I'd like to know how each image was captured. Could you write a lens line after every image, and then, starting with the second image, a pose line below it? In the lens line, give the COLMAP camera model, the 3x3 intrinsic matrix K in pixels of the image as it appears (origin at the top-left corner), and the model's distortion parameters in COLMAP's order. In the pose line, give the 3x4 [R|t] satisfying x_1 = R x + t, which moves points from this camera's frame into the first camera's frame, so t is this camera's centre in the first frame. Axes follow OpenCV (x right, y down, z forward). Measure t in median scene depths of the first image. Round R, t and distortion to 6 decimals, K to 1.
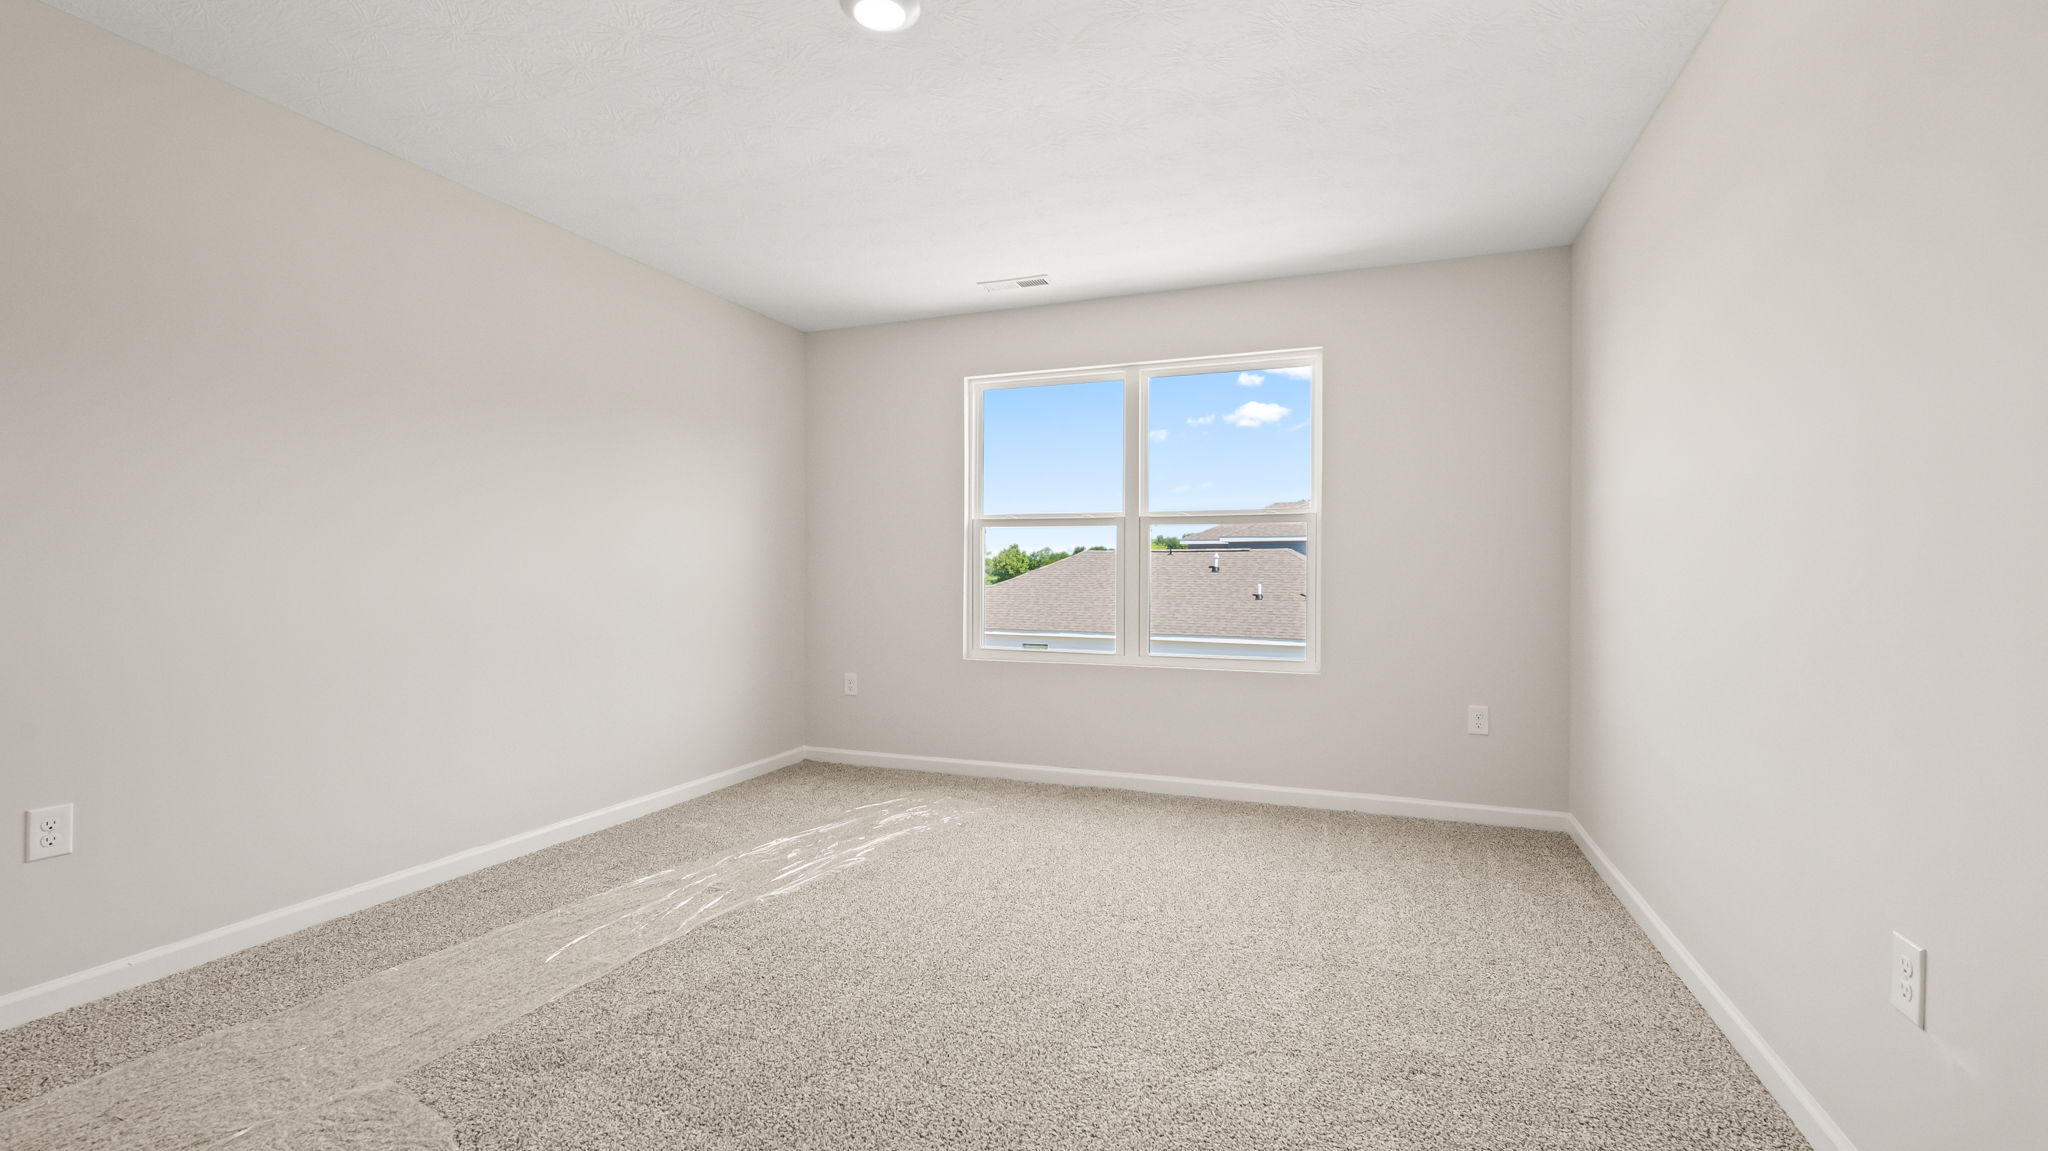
lens RADIAL K [[850.0, 0, 1024.0], [0, 850.0, 575.5], [0, 0, 1]] dist [-0.001431, -0.000193]
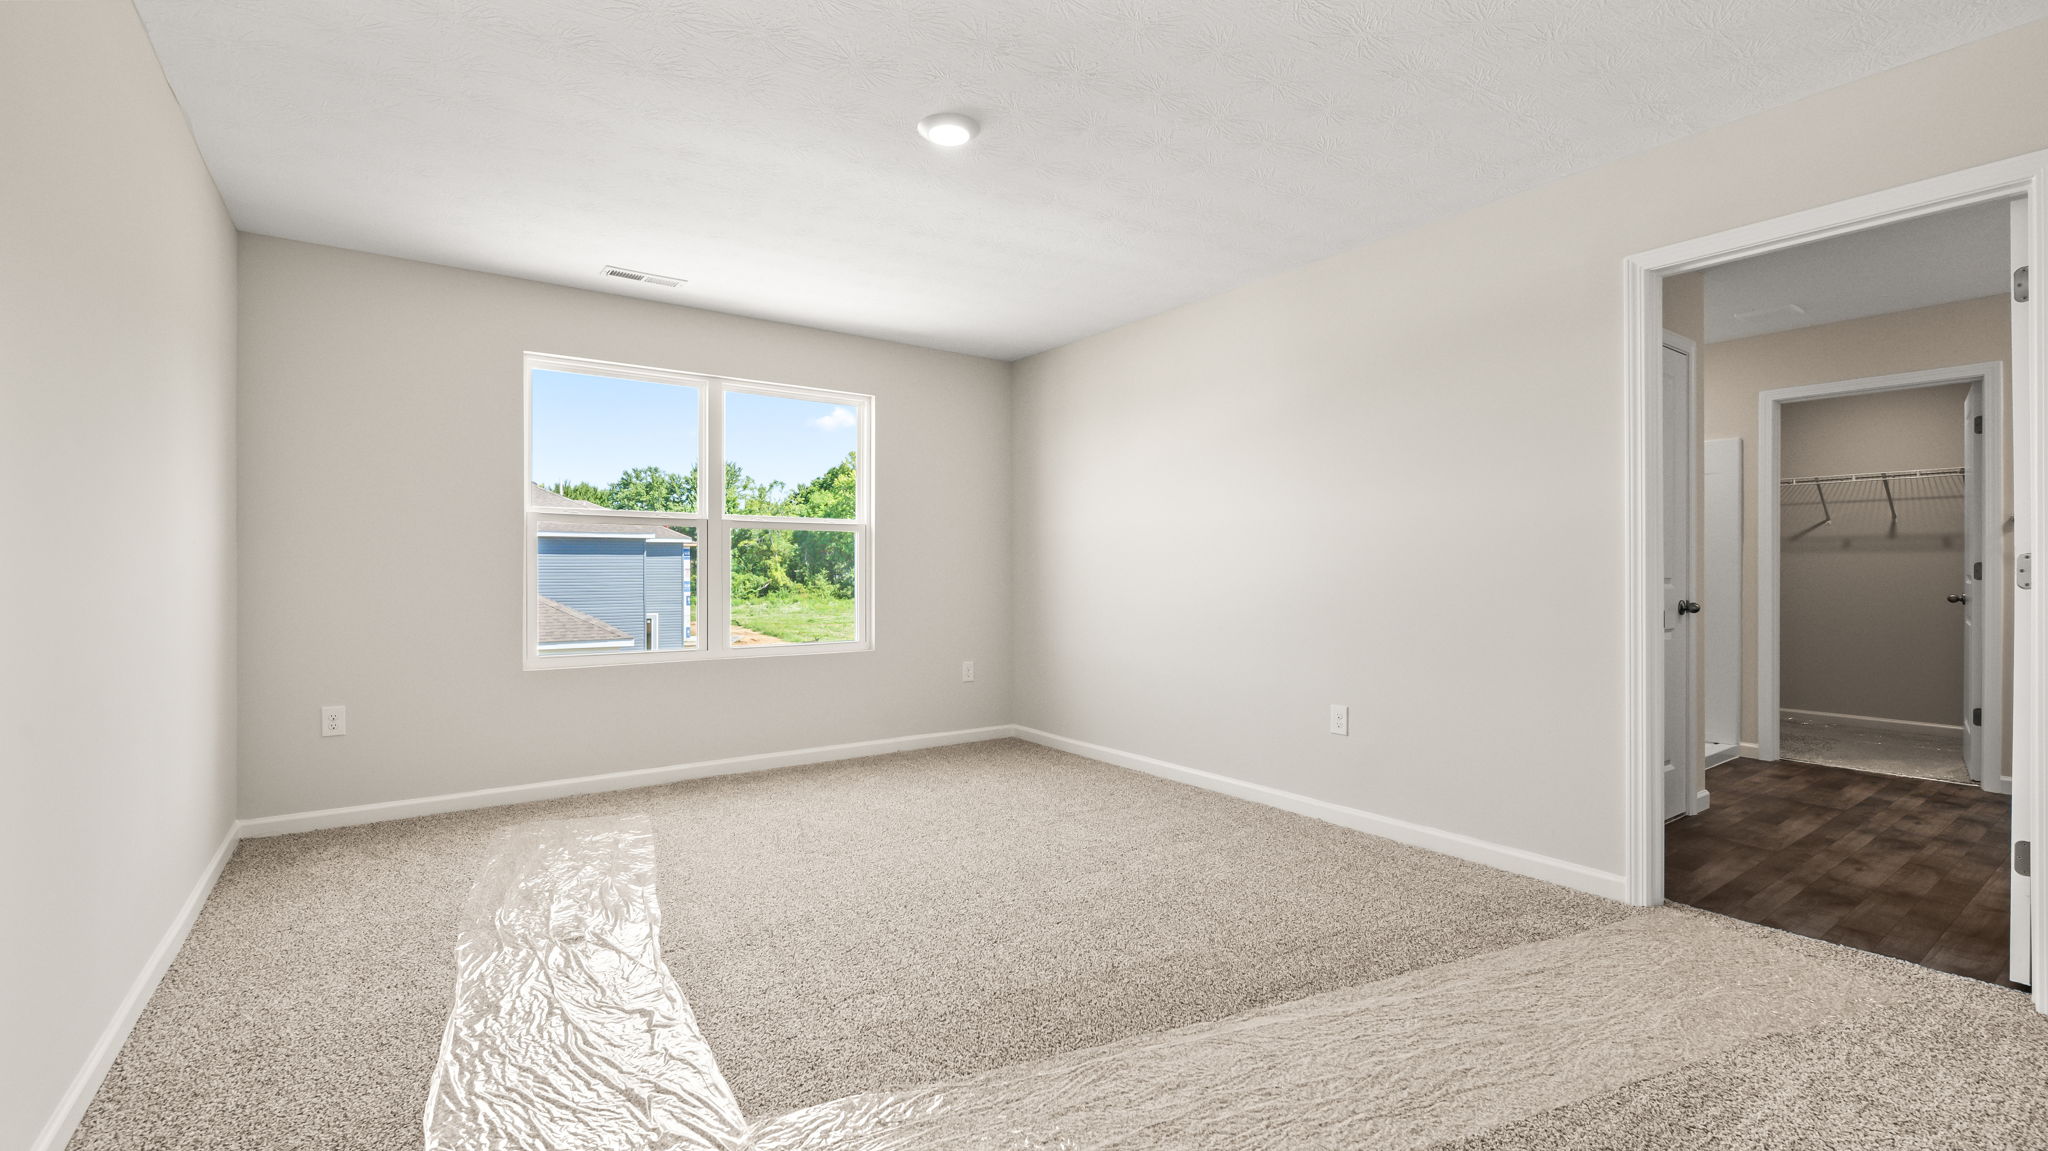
lens RADIAL K [[820.3, 0, 1024.0], [0, 820.3, 575.5], [0, 0, 1]] dist [0.001189, 0.000094]
pose [[0.578296, -0.005102, 0.815811, -0.461193], [0.005641, 0.999982, 0.002255, 0.001229], [-0.815808, 0.003298, 0.578314, 0.086118]]
